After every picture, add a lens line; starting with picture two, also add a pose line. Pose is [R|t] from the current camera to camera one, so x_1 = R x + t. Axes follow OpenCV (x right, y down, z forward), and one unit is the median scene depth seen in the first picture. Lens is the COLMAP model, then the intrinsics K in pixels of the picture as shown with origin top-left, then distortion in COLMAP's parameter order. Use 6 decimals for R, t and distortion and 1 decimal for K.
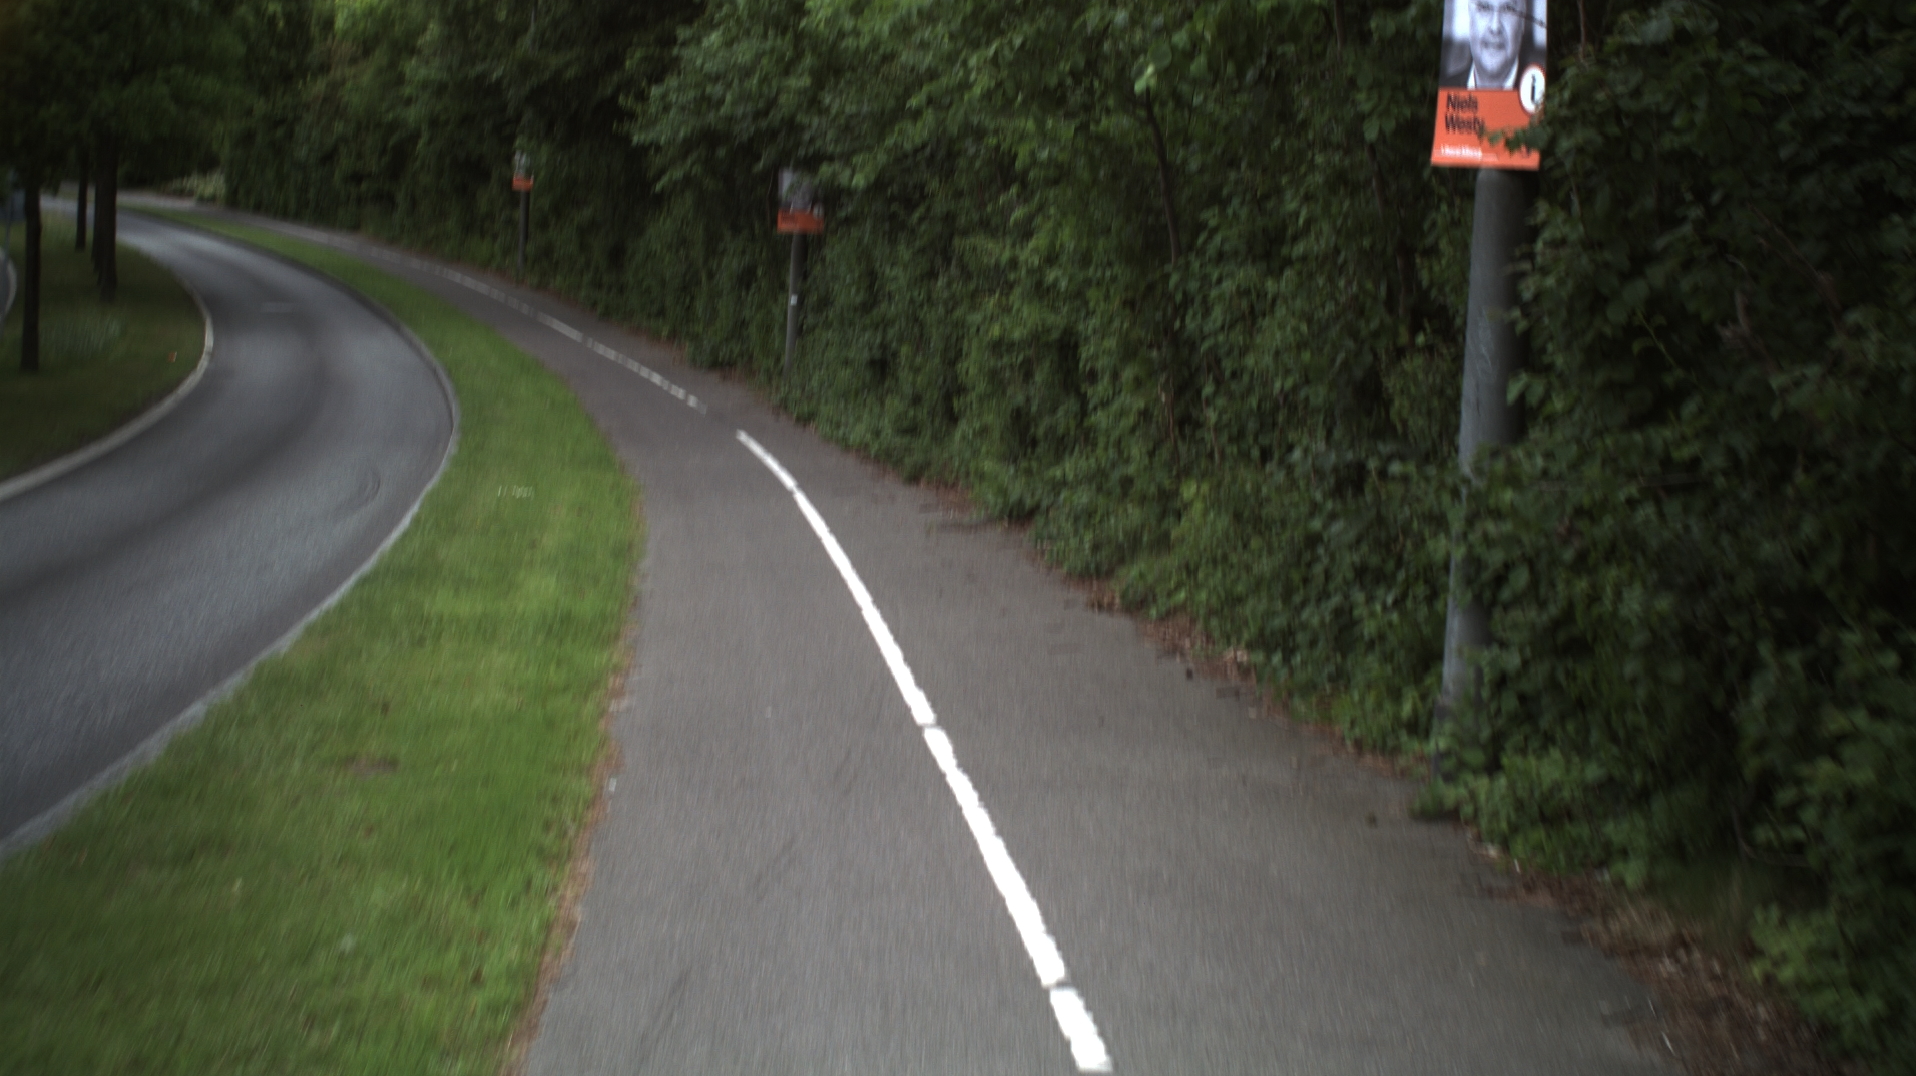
lens RADIAL K [[3461.1, 0, 958.0], [0, 3461.1, 538.0], [0, 0, 1]] dist [-0.279408, 0.309257]
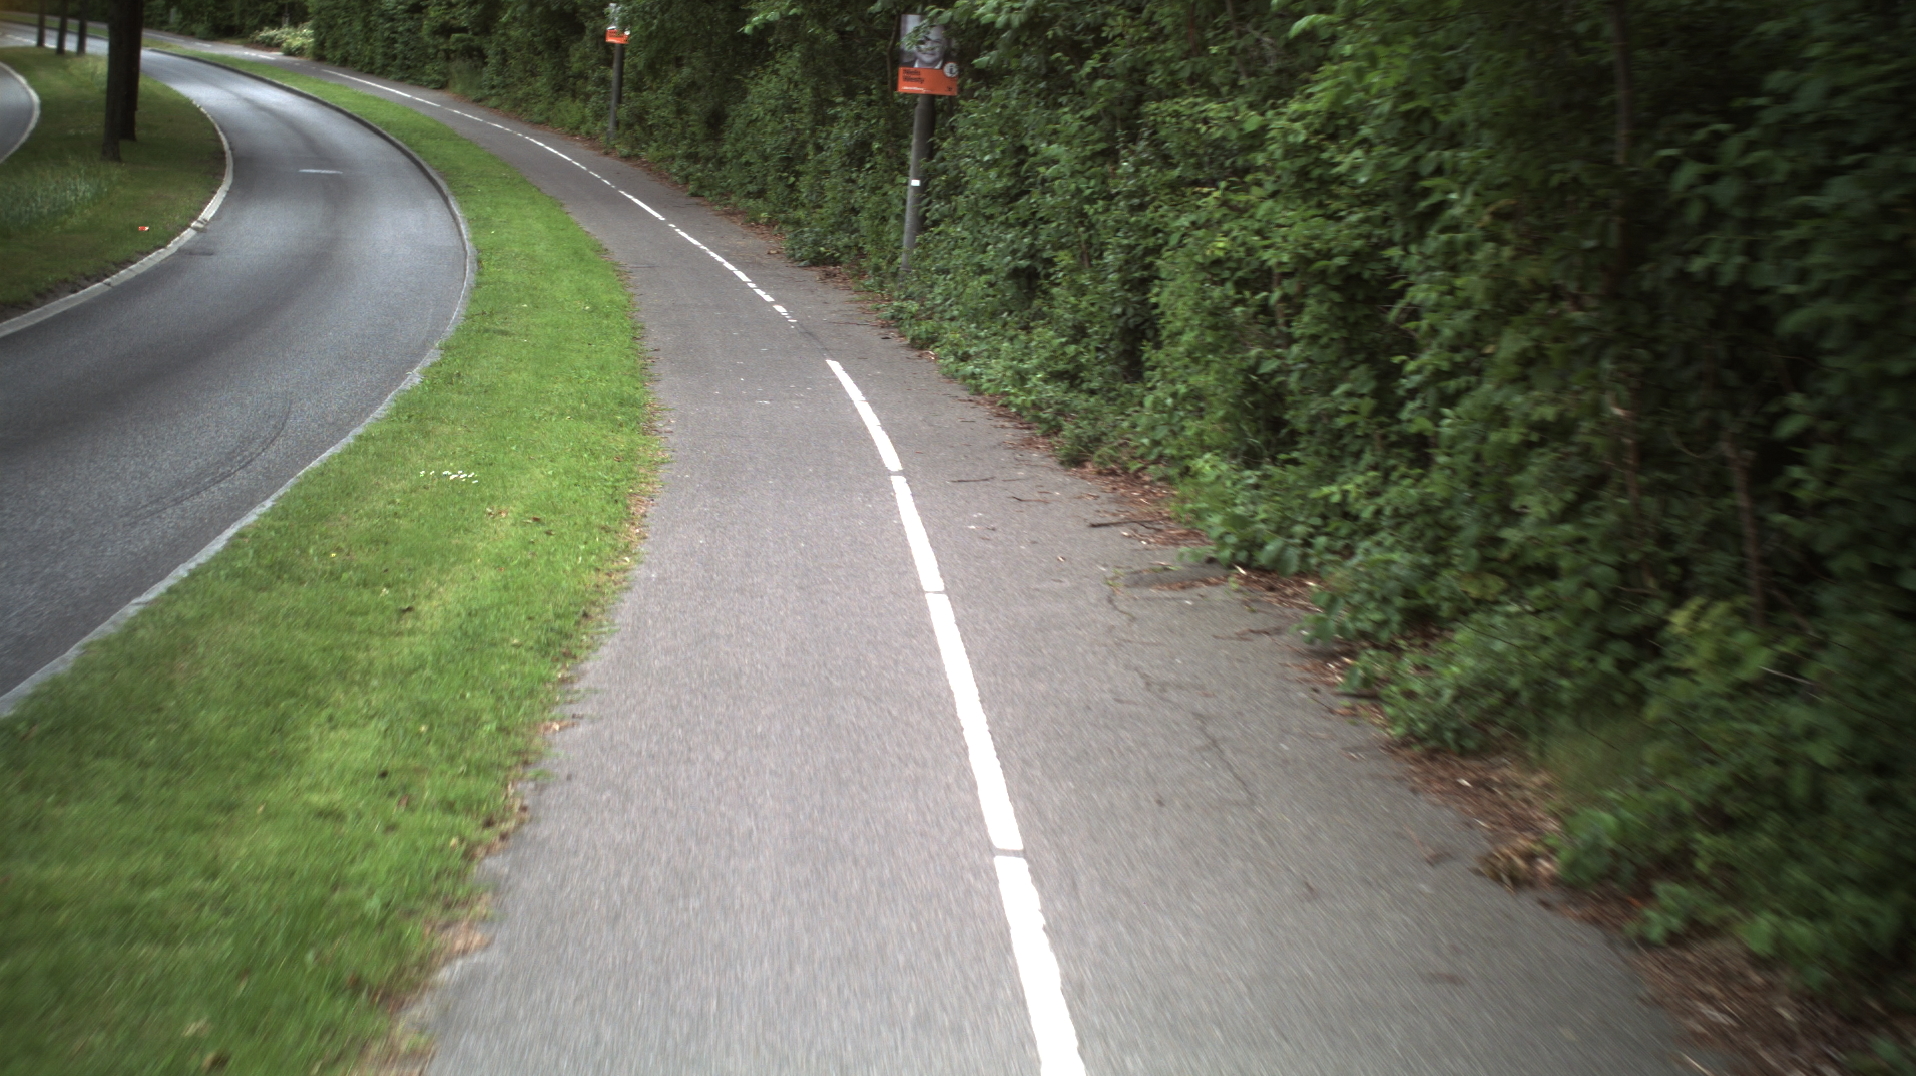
lens RADIAL K [[3461.1, 0, 958.0], [0, 3461.1, 538.0], [0, 0, 1]] dist [-0.279408, 0.309257]
pose [[0.998665, 0.037967, -0.035037, -0.011174], [-0.036777, 0.998744, 0.034029, -0.022857], [0.036285, -0.032695, 0.998807, 0.322717]]
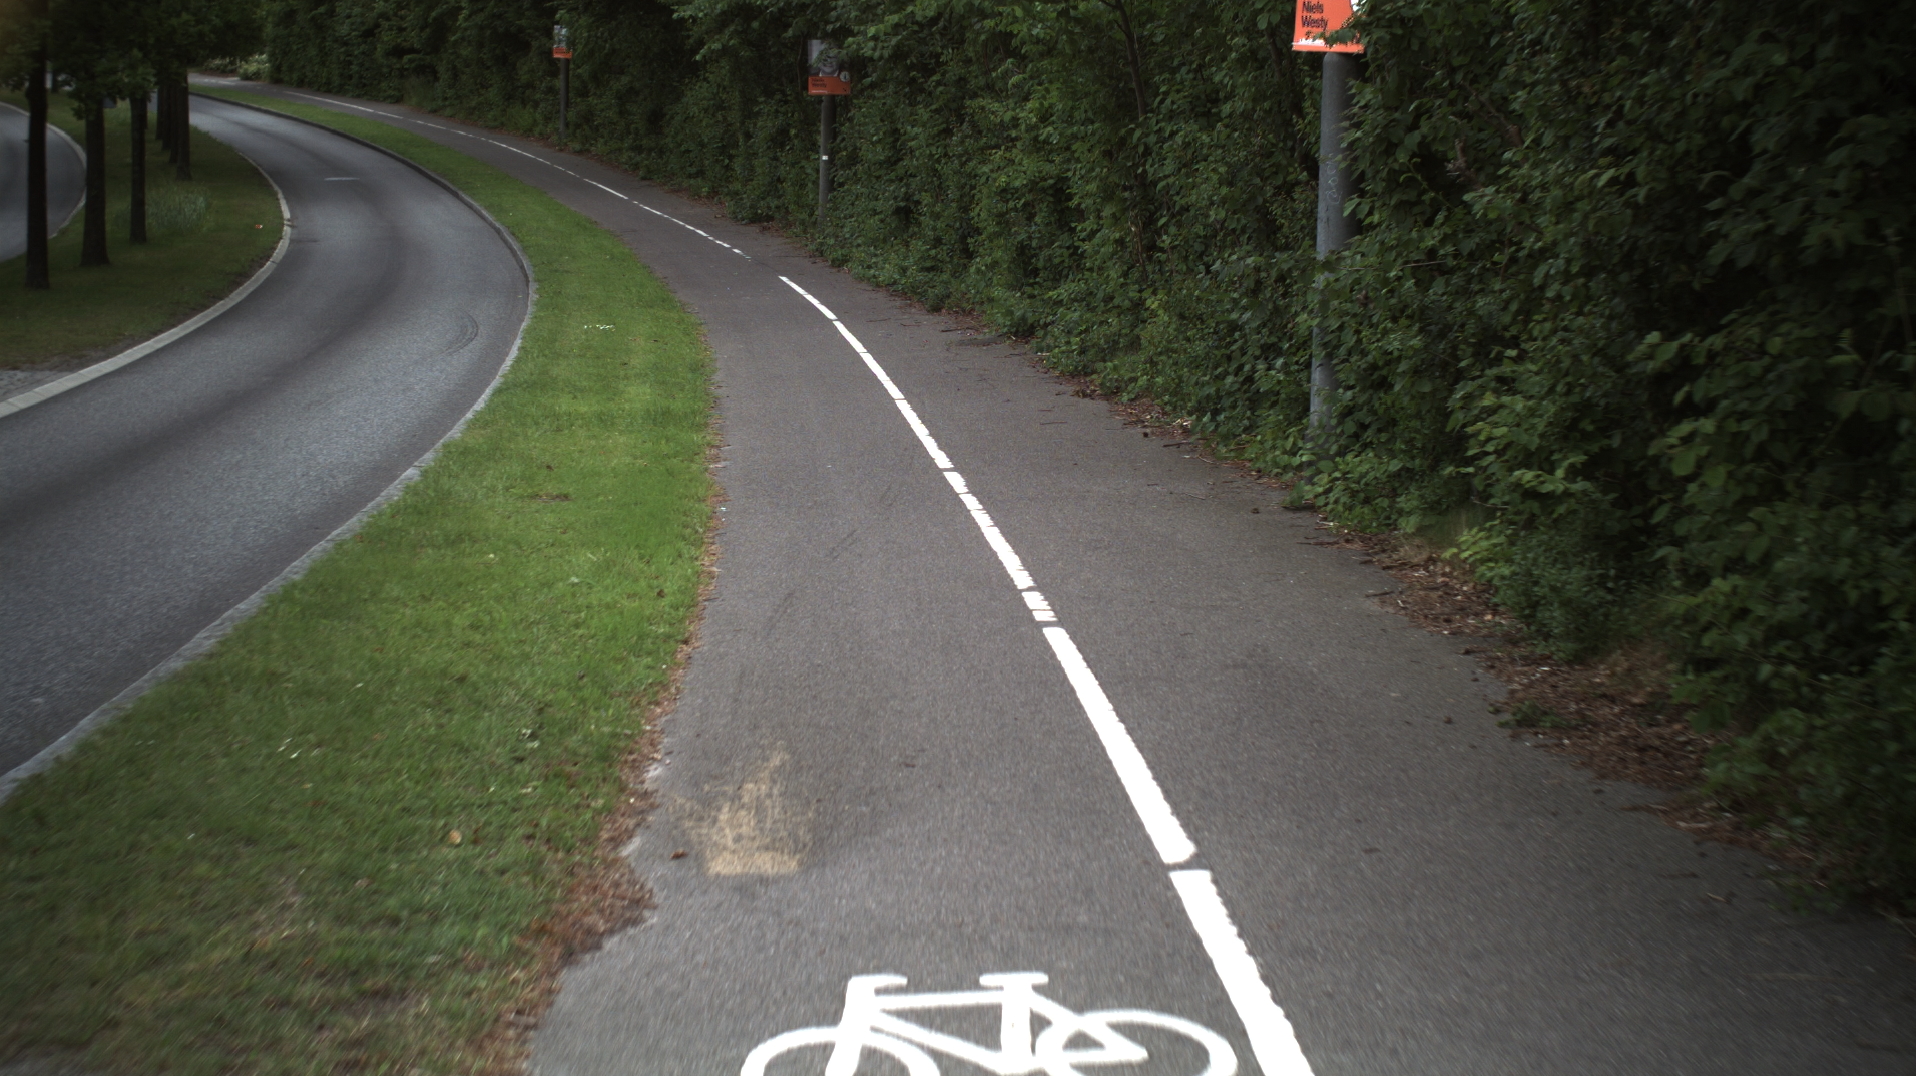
lens RADIAL K [[3461.1, 0, 958.0], [0, 3461.1, 538.0], [0, 0, 1]] dist [-0.279408, 0.309257]
pose [[0.999606, -0.026392, -0.009552, 0.003439], [0.026777, 0.998731, 0.042646, 0.010140], [0.008414, -0.042885, 0.999045, -0.157924]]
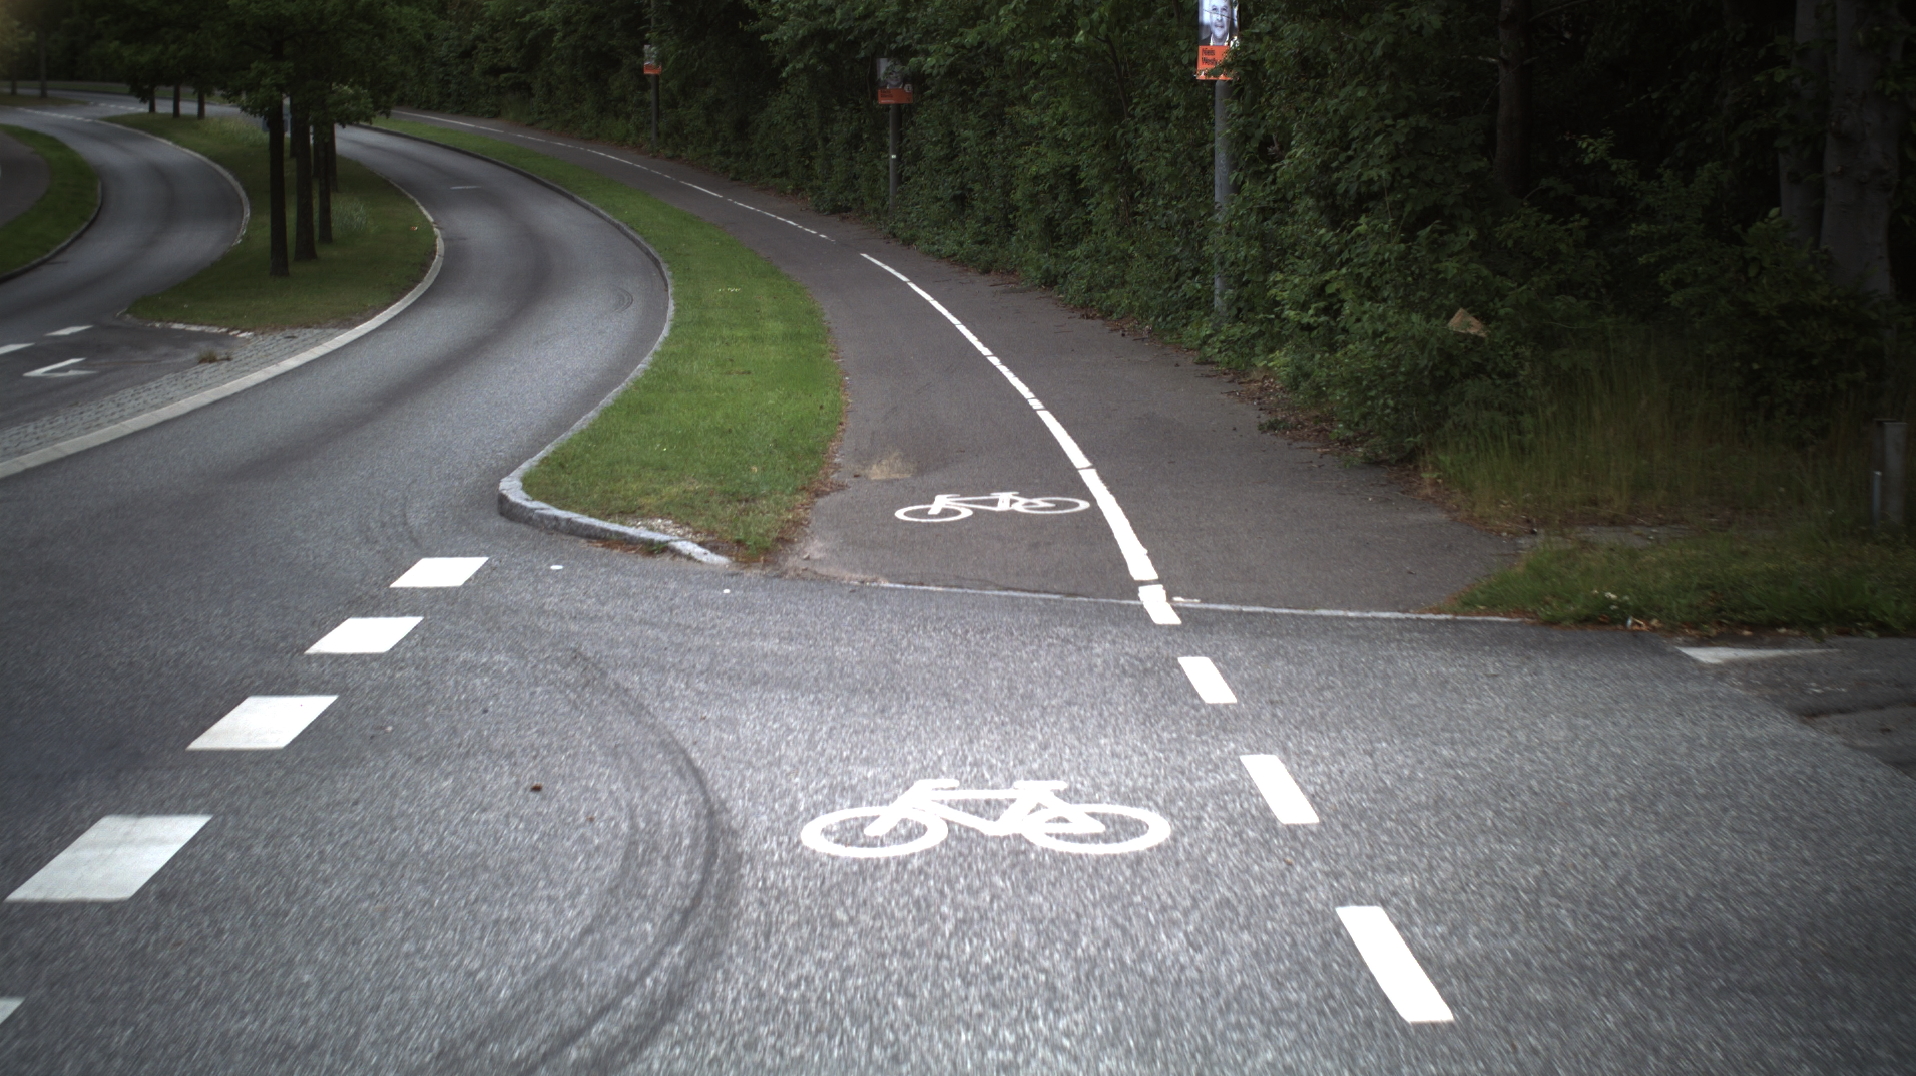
lens RADIAL K [[3461.1, 0, 958.0], [0, 3461.1, 538.0], [0, 0, 1]] dist [-0.279408, 0.309257]
pose [[0.998074, -0.054330, -0.029957, 0.012761], [0.055587, 0.997534, 0.042853, 0.032000], [0.027555, -0.044435, 0.998632, -0.477309]]
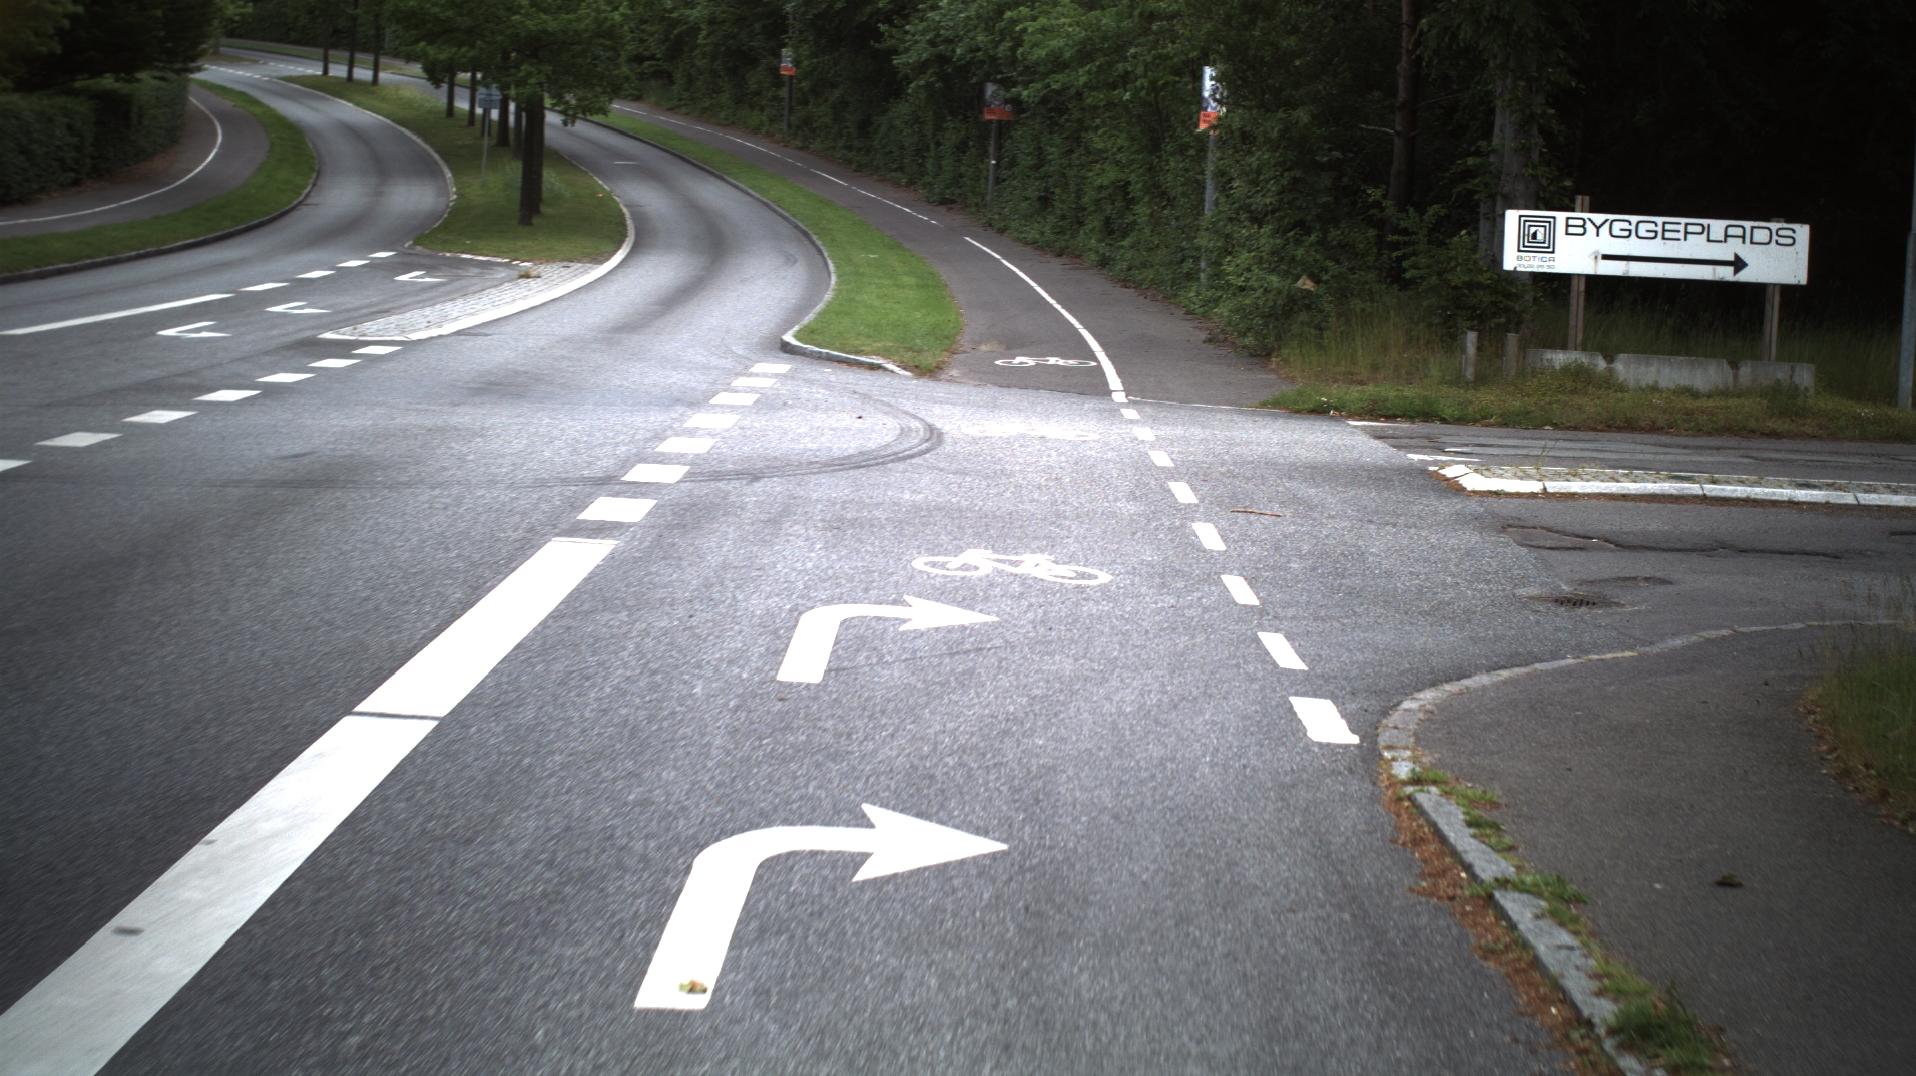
lens RADIAL K [[3461.1, 0, 958.0], [0, 3461.1, 538.0], [0, 0, 1]] dist [-0.279408, 0.309257]
pose [[0.998745, 0.008909, -0.049276, 0.026915], [-0.006764, 0.999030, 0.043513, 0.057595], [0.049616, -0.043125, 0.997837, -0.959399]]
